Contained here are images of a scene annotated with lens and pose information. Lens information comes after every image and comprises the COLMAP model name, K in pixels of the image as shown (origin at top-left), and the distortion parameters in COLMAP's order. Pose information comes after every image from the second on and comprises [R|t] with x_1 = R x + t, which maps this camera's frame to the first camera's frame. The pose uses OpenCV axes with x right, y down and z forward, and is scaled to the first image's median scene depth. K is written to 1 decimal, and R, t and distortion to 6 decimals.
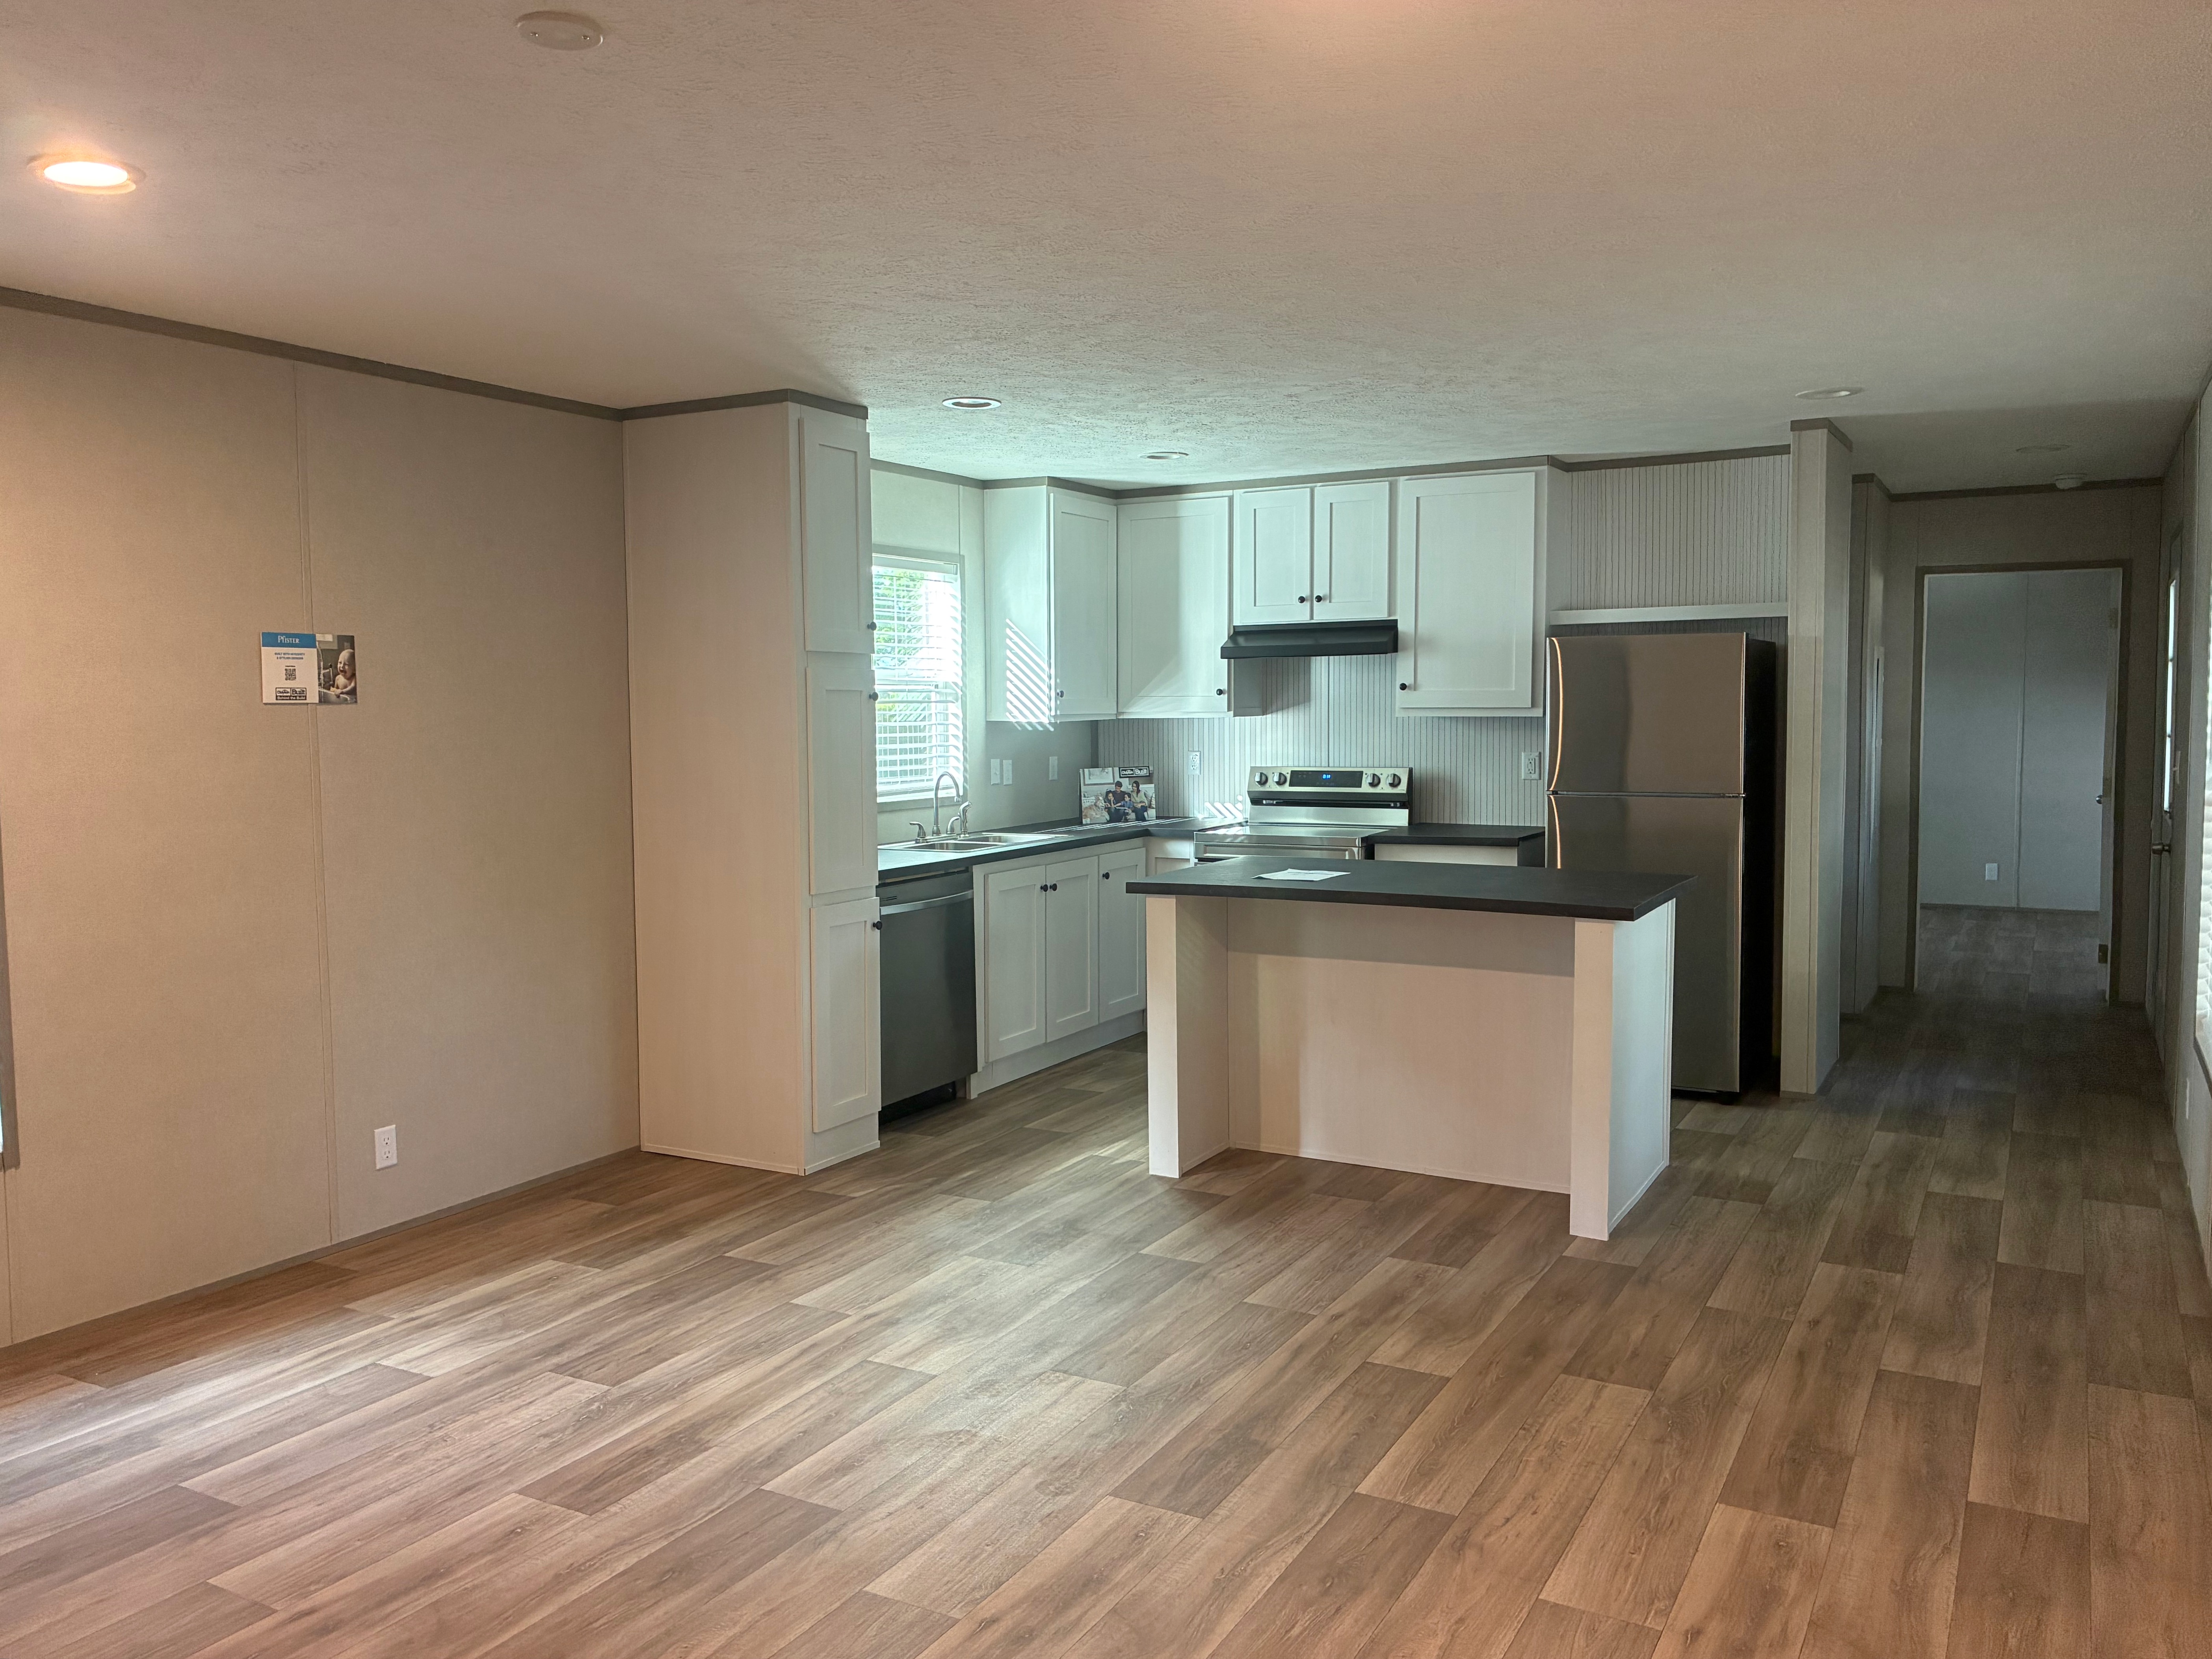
lens RADIAL K [[1679.4, 0, 1106.0], [0, 1679.4, 829.5], [0, 0, 1]] dist [0.118807, -0.148474]
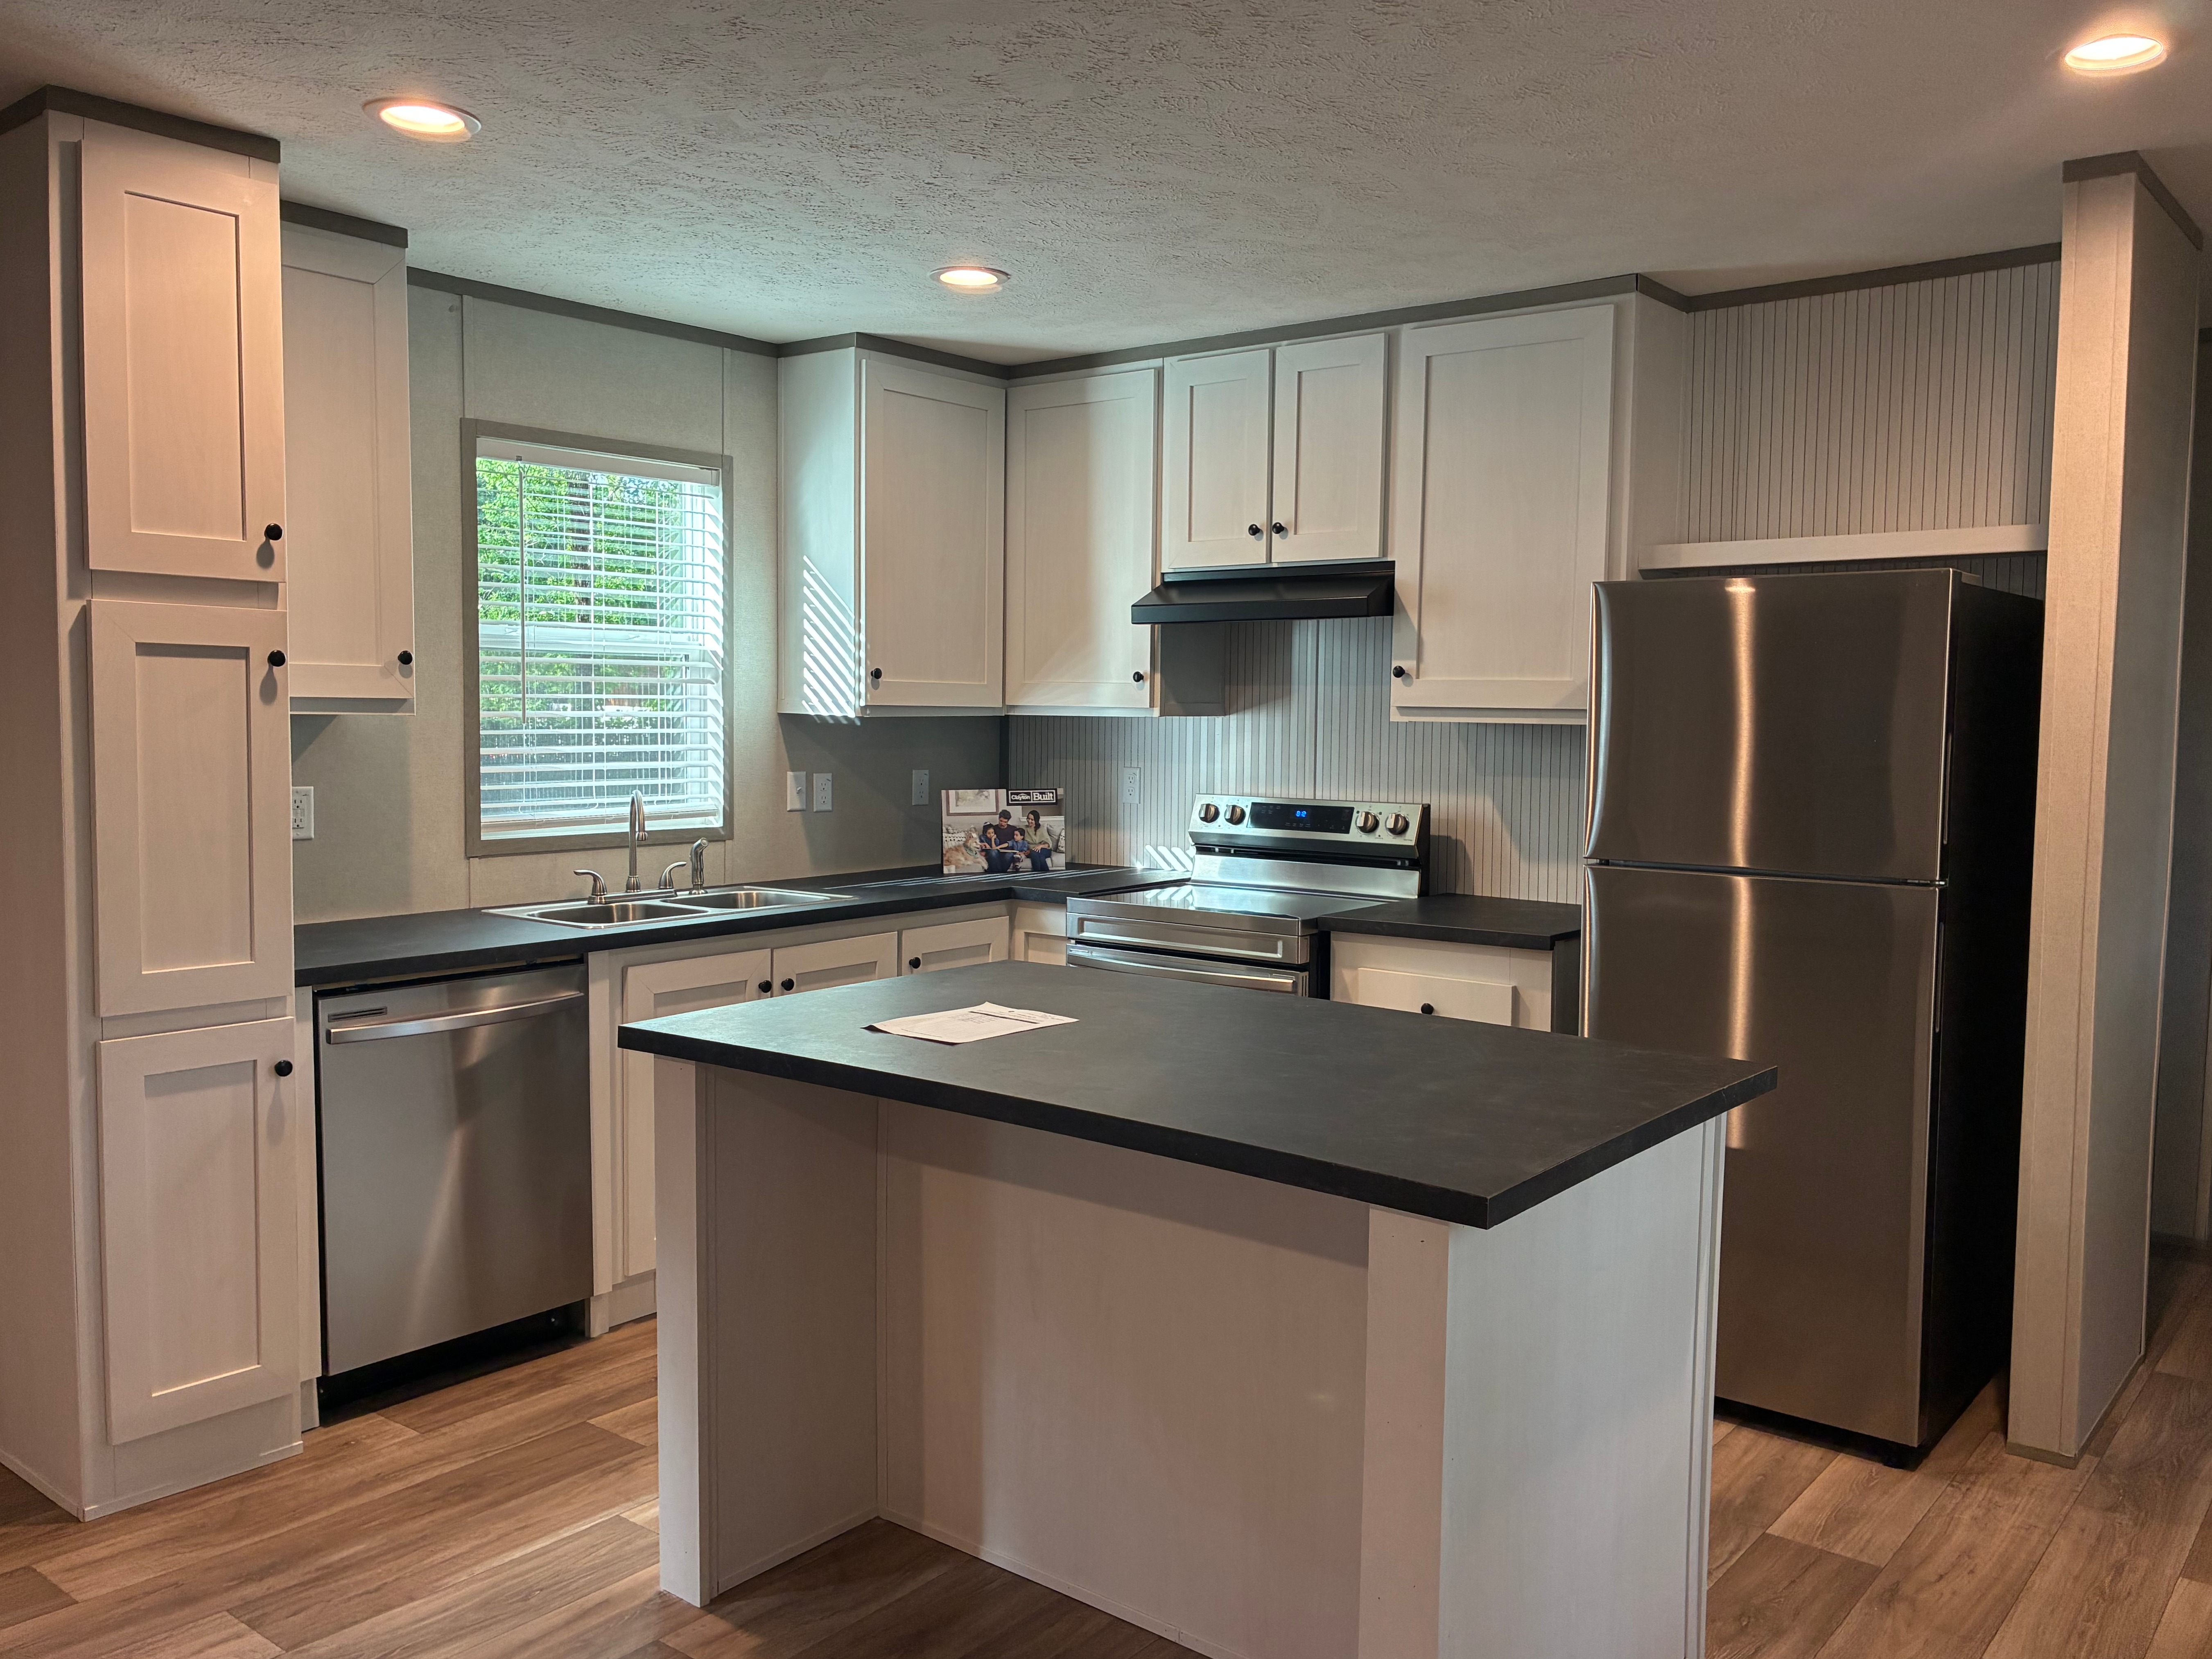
lens RADIAL K [[1848.5, 0, 1106.0], [0, 1848.5, 829.5], [0, 0, 1]] dist [0.103317, -0.141631]
pose [[0.987813, 0.031201, -0.152483, 0.157425], [-0.032110, 0.999478, -0.003500, -0.020132], [0.152294, 0.008353, 0.988300, 0.293030]]
